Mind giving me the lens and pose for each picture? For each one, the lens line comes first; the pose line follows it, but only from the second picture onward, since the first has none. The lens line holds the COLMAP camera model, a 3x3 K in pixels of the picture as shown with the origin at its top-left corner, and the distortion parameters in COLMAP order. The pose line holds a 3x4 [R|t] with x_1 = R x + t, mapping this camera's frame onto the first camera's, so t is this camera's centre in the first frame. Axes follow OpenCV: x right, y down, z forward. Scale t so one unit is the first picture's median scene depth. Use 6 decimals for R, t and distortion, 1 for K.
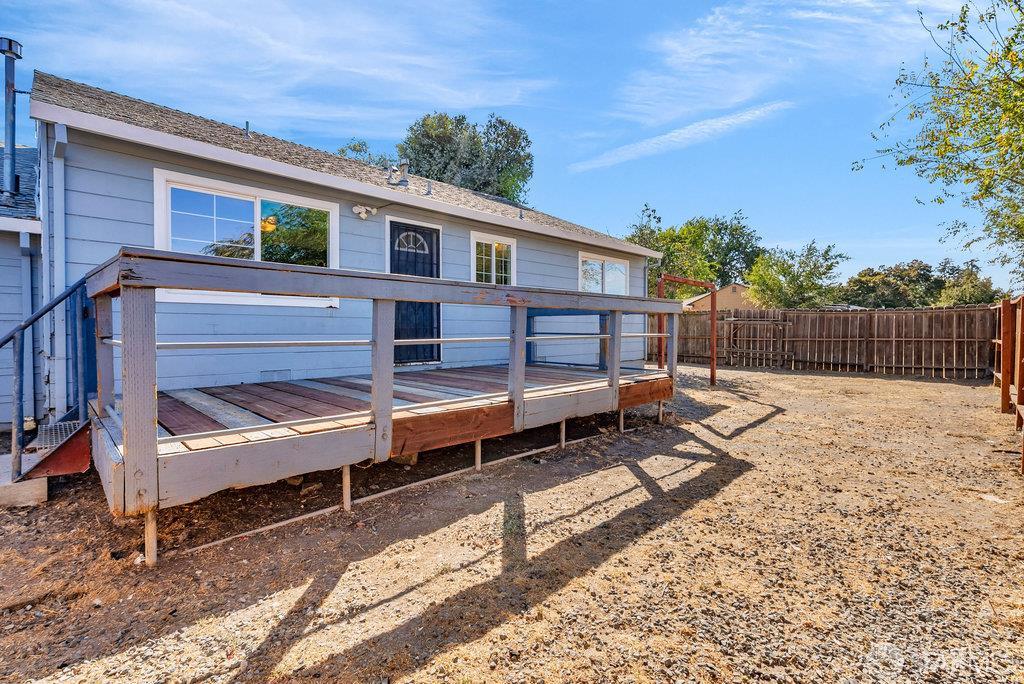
lens RADIAL K [[470.9, 0, 512.2], [0, 470.9, 327.5], [0, 0, 1]] dist [-0.000688, 0.000113]
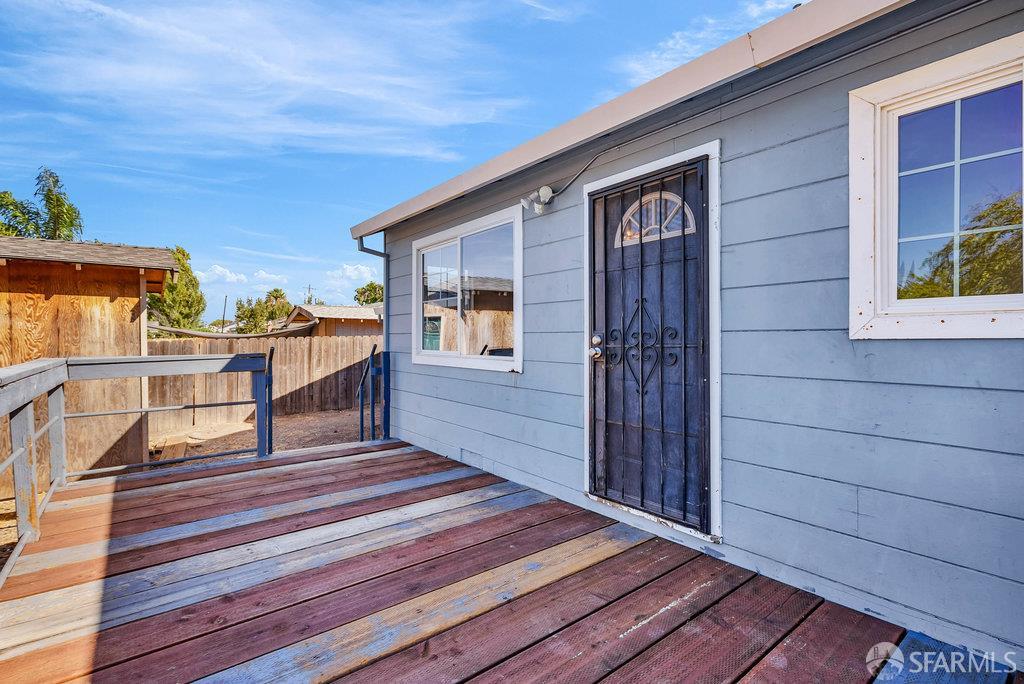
lens RADIAL K [[478.9, 0, 513.8], [0, 478.9, 340.8], [0, 0, 1]] dist [-0.006522, 0.000218]
pose [[-0.127907, 0.000873, -0.991786, 0.221586], [0.001169, 0.999999, 0.000729, -0.073059], [0.991785, -0.001067, -0.127908, 0.925406]]
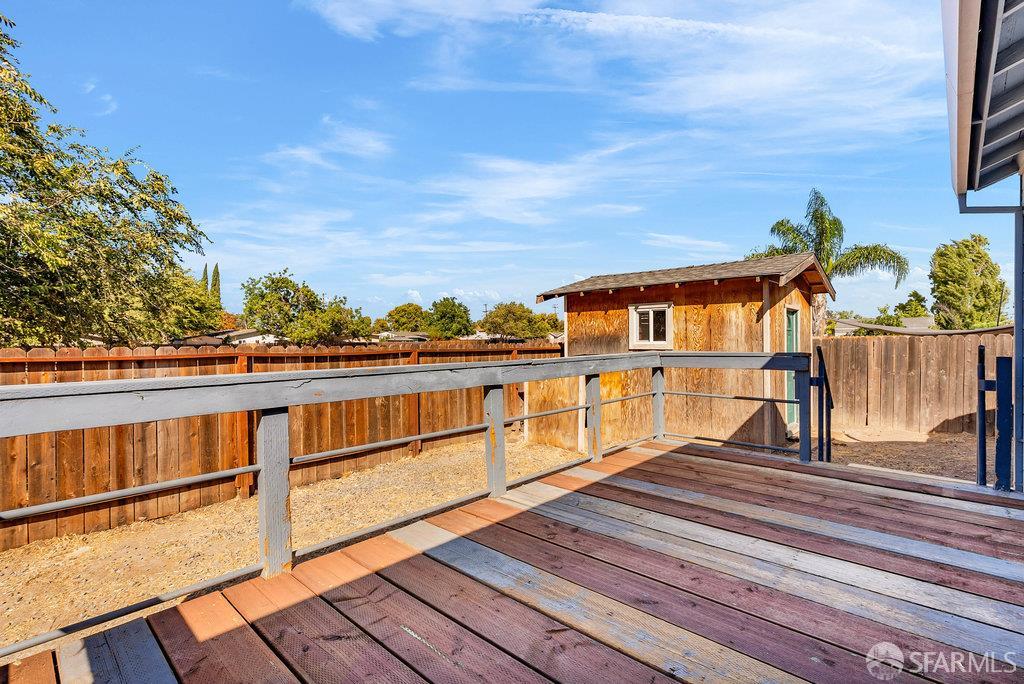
lens RADIAL K [[470.7, 0, 511.5], [0, 470.7, 339.6], [0, 0, 1]] dist [-0.002529, -0.000153]
pose [[-0.999729, 0.001334, -0.023248, 0.006363], [0.001210, 0.999985, 0.005342, -0.077062], [0.023255, 0.005313, -0.999715, 1.115959]]
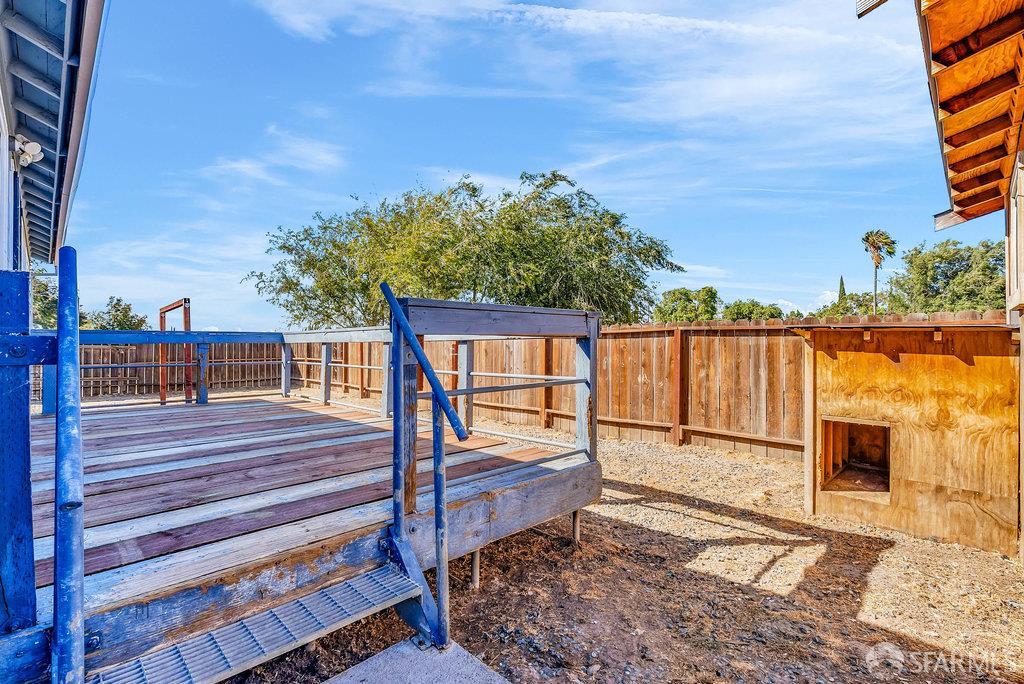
lens RADIAL K [[478.9, 0, 513.8], [0, 478.9, 340.8], [0, 0, 1]] dist [-0.006522, 0.000218]
pose [[0.013135, 0.005959, 0.999896, -0.751385], [0.007257, 0.999955, -0.006055, -0.019909], [-0.999887, 0.007336, 0.013091, 0.389162]]
